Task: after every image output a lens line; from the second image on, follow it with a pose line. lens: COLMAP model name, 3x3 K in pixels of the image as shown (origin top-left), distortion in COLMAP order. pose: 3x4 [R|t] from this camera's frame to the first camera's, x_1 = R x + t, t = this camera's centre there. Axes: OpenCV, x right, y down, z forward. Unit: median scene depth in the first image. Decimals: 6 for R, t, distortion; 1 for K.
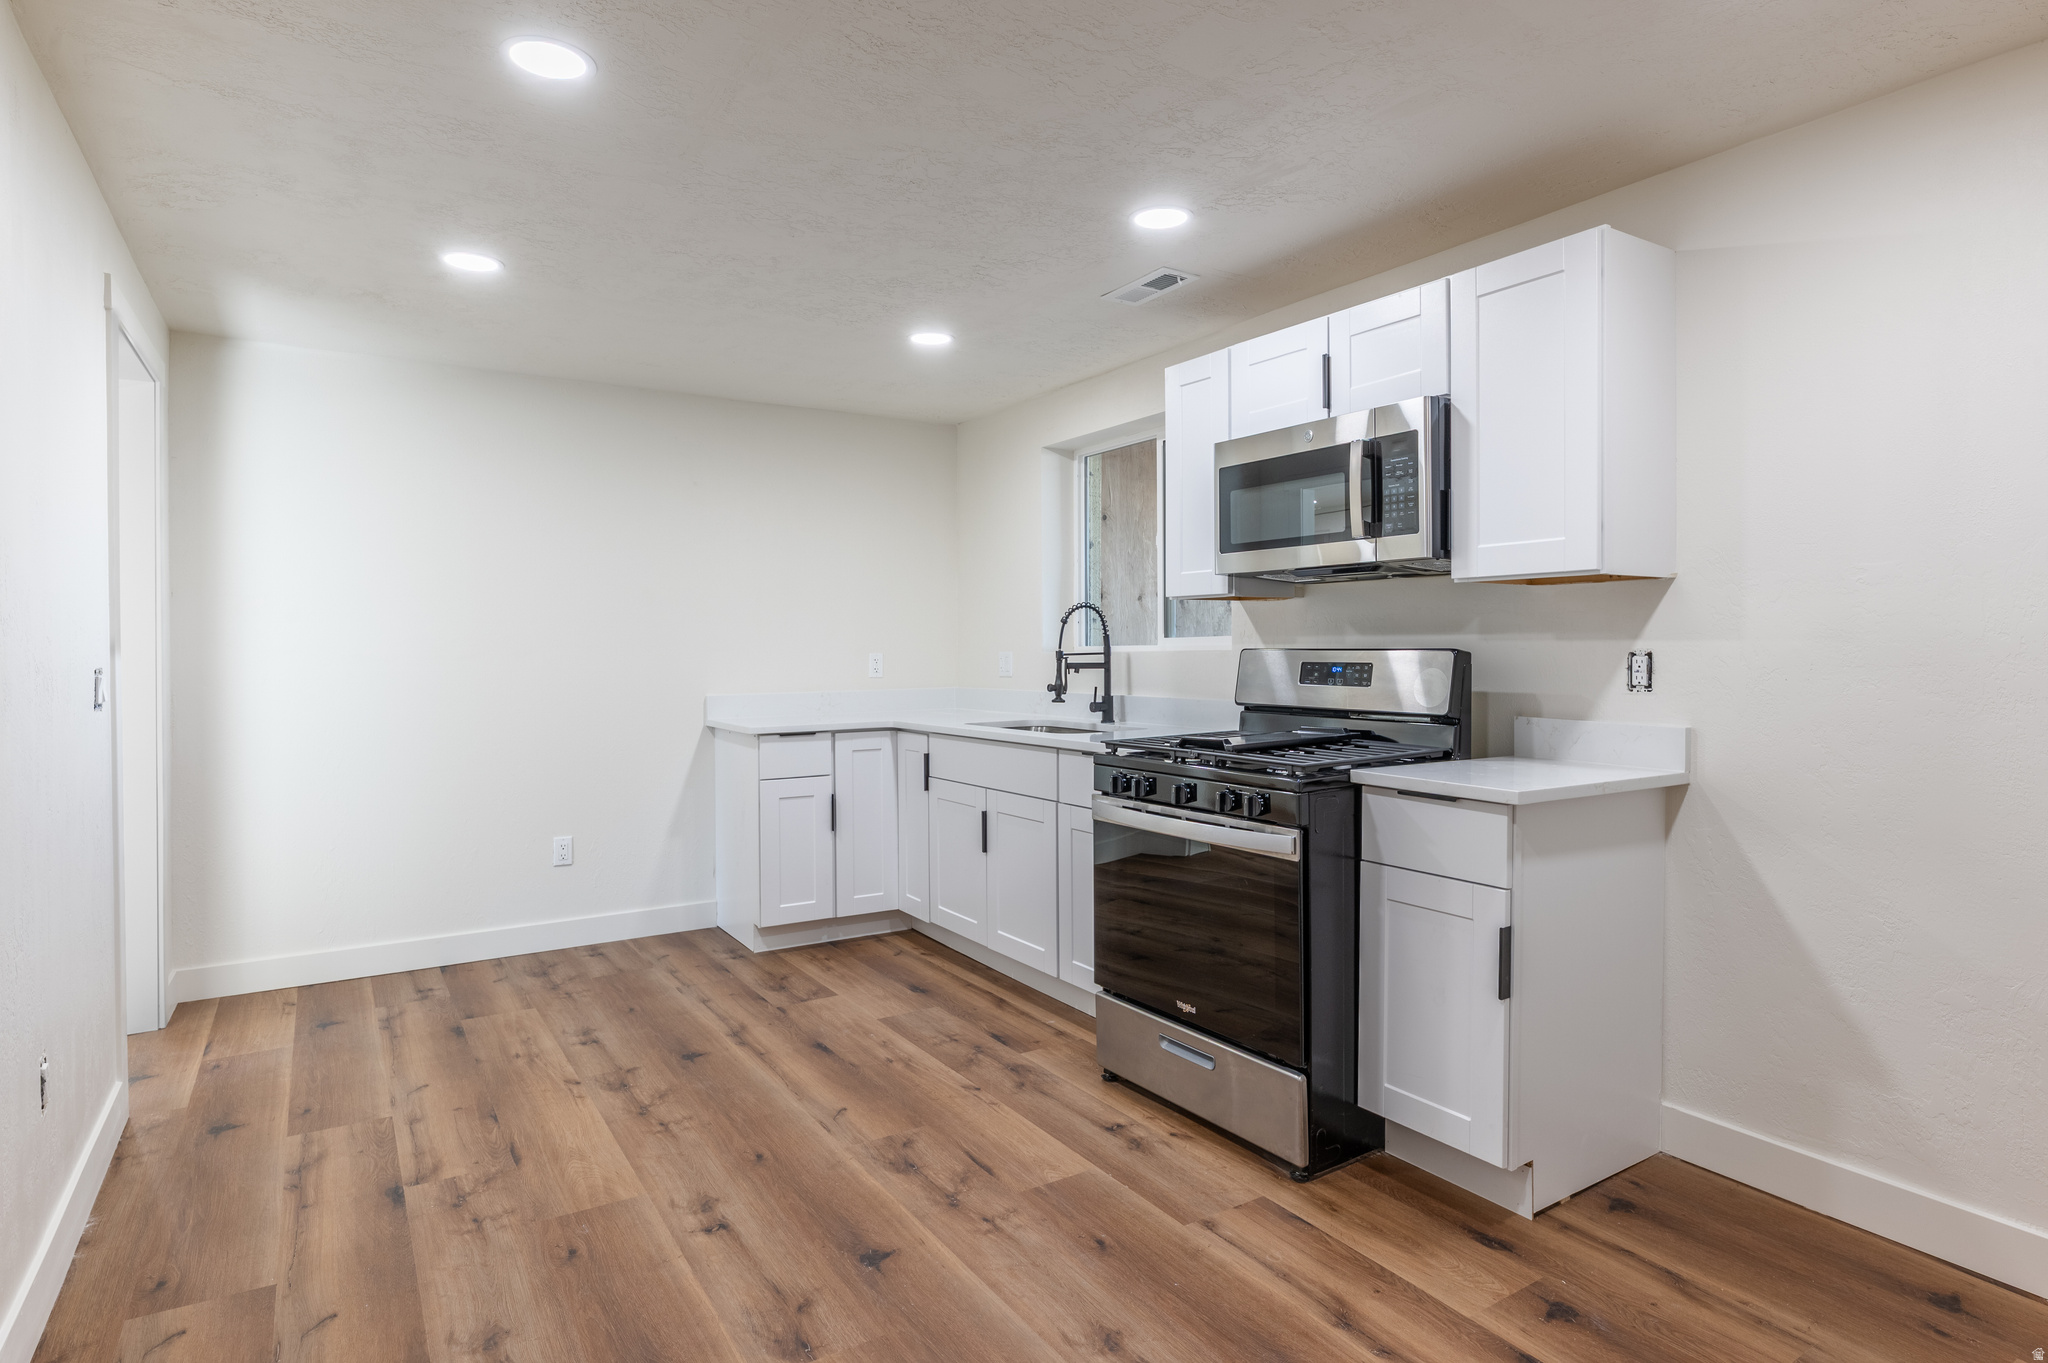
lens RADIAL K [[1097.7, 0, 1025.2], [0, 1097.7, 676.1], [0, 0, 1]] dist [-0.005130, -0.000384]
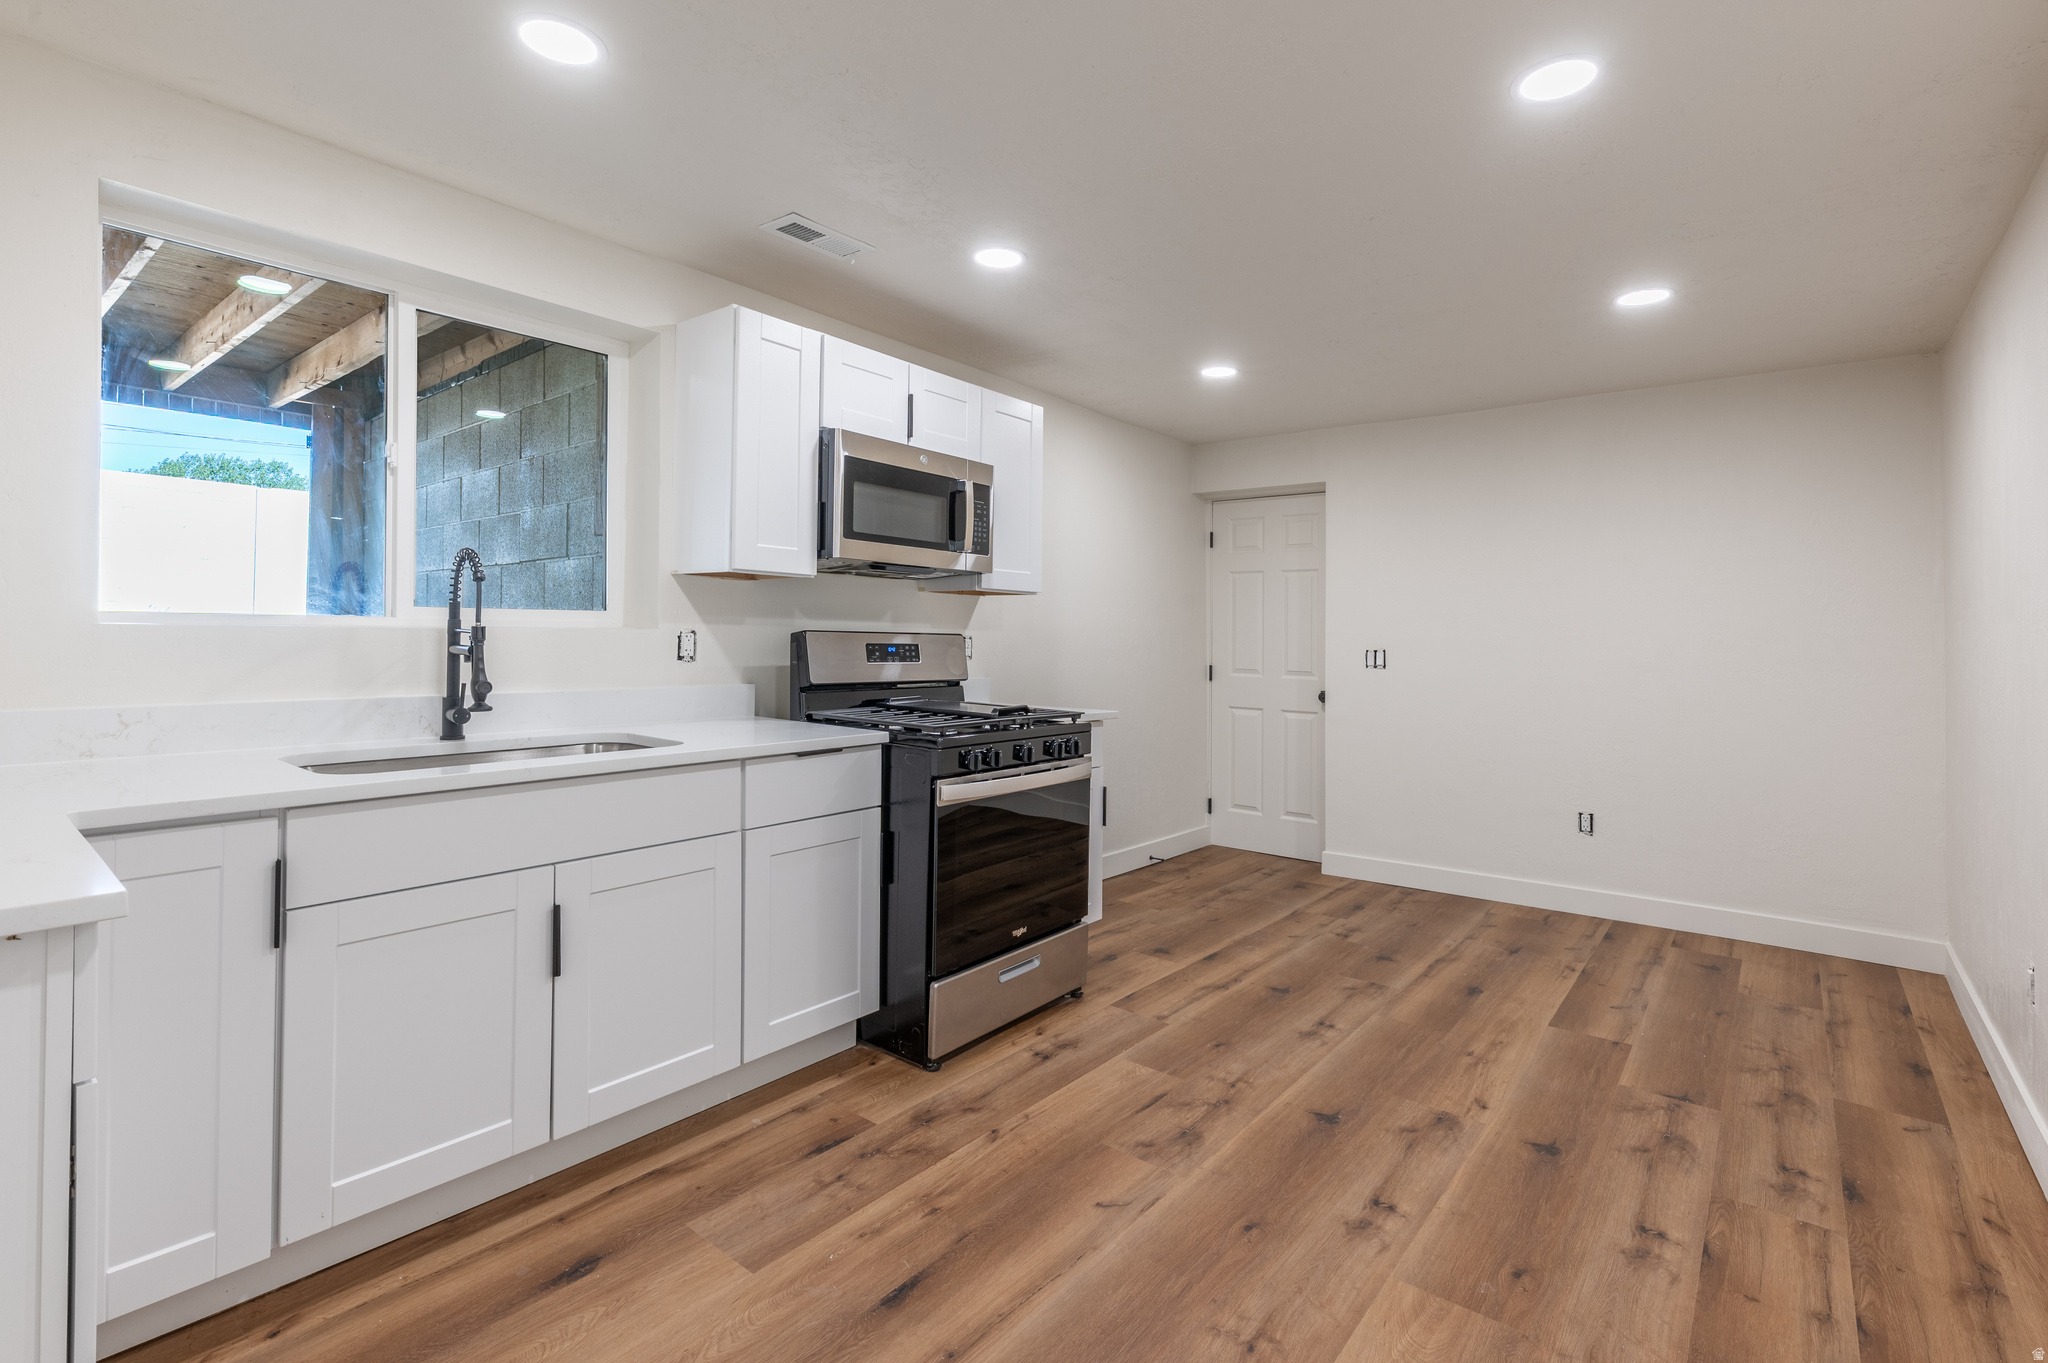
lens RADIAL K [[936.7, 0, 1035.1], [0, 936.7, 629.1], [0, 0, 1]] dist [-0.000056, 0.000114]
pose [[-0.319160, 0.005756, 0.947683, -0.895409], [0.007069, 0.999968, -0.003693, -0.027770], [-0.947674, 0.005520, -0.319191, 1.405661]]
